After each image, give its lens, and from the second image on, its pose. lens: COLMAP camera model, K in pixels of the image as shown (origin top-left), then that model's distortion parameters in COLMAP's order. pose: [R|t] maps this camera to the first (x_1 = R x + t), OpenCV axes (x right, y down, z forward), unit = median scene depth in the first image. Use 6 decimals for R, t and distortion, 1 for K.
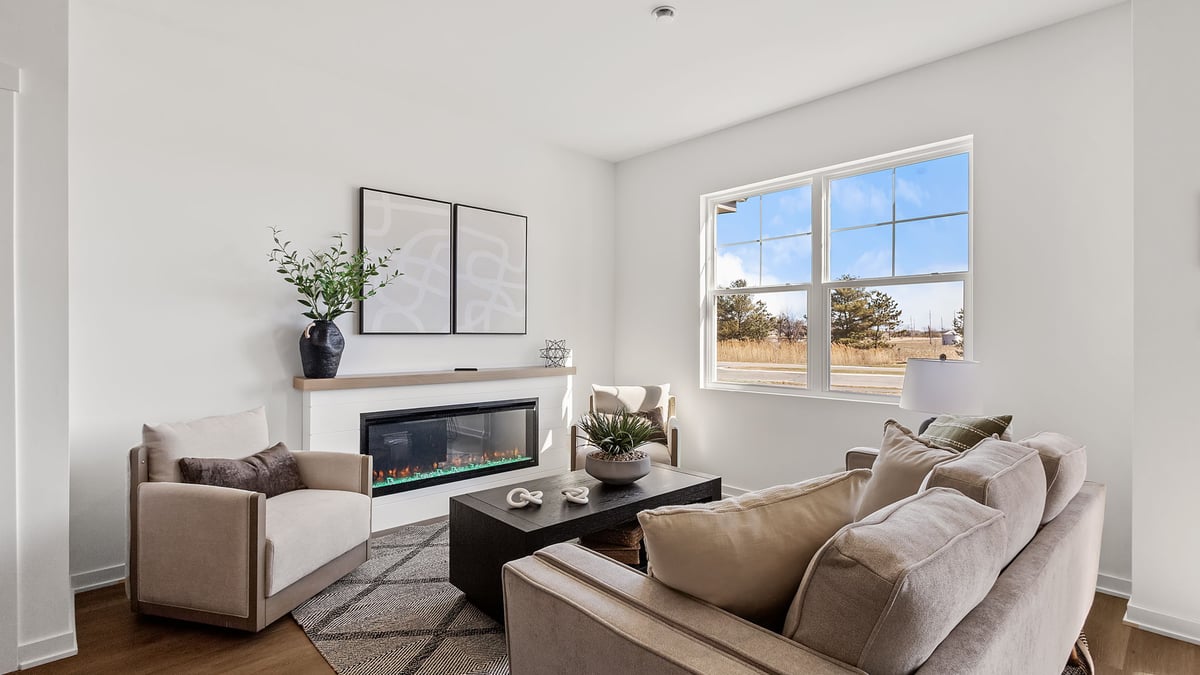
lens RADIAL K [[549.2, 0, 600.0], [0, 549.2, 337.5], [0, 0, 1]] dist [0.003546, -0.000184]
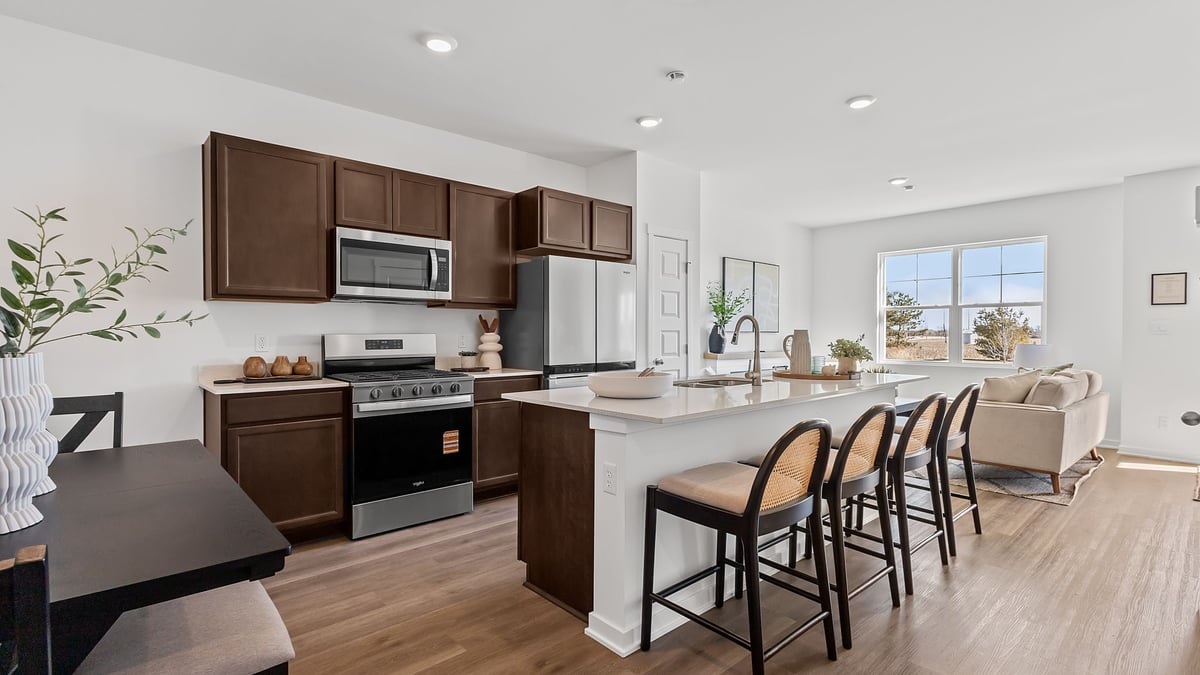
lens RADIAL K [[549.2, 0, 600.0], [0, 549.2, 337.5], [0, 0, 1]] dist [0.003546, -0.000184]
pose [[0.999883, 0.002758, -0.015054, -0.760421], [-0.002707, 0.999991, 0.003353, 0.007235], [0.015063, -0.003311, 0.999881, -0.858875]]
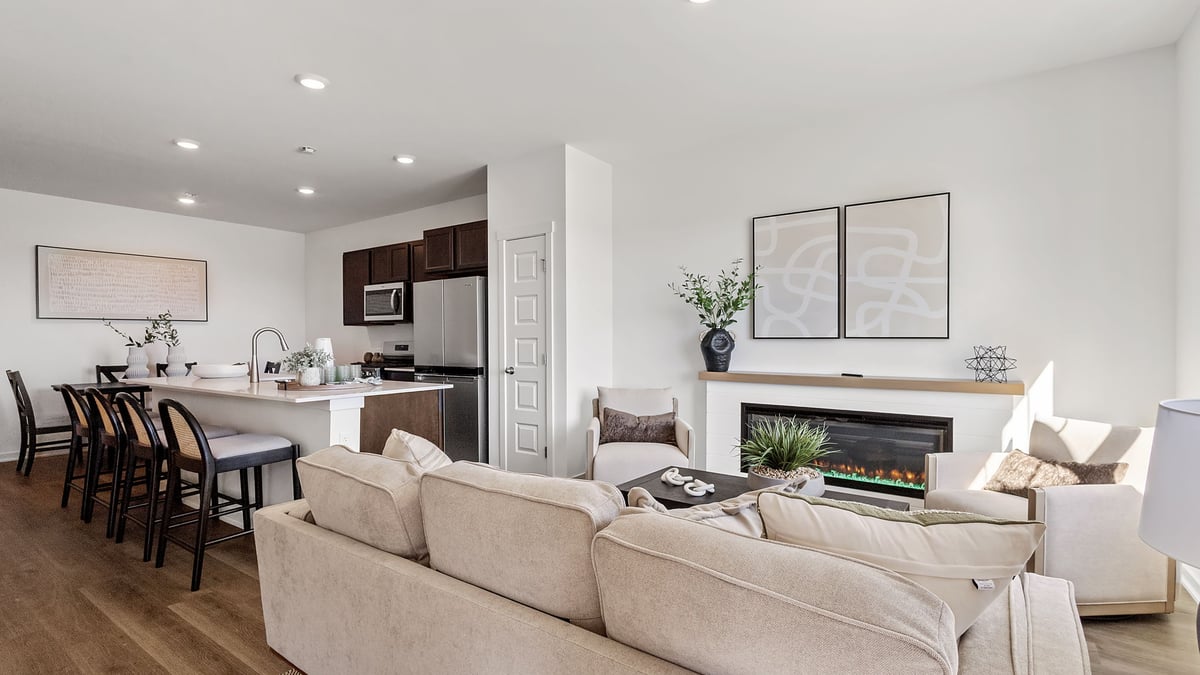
lens RADIAL K [[546.0, 0, 598.2], [0, 546.0, 342.5], [0, 0, 1]] dist [0.002942, -0.002337]
pose [[0.216968, 0.006034, -0.976160, 0.605552], [-0.002913, 0.999980, 0.005534, -0.003077], [0.976174, 0.001643, 0.216981, 0.360730]]
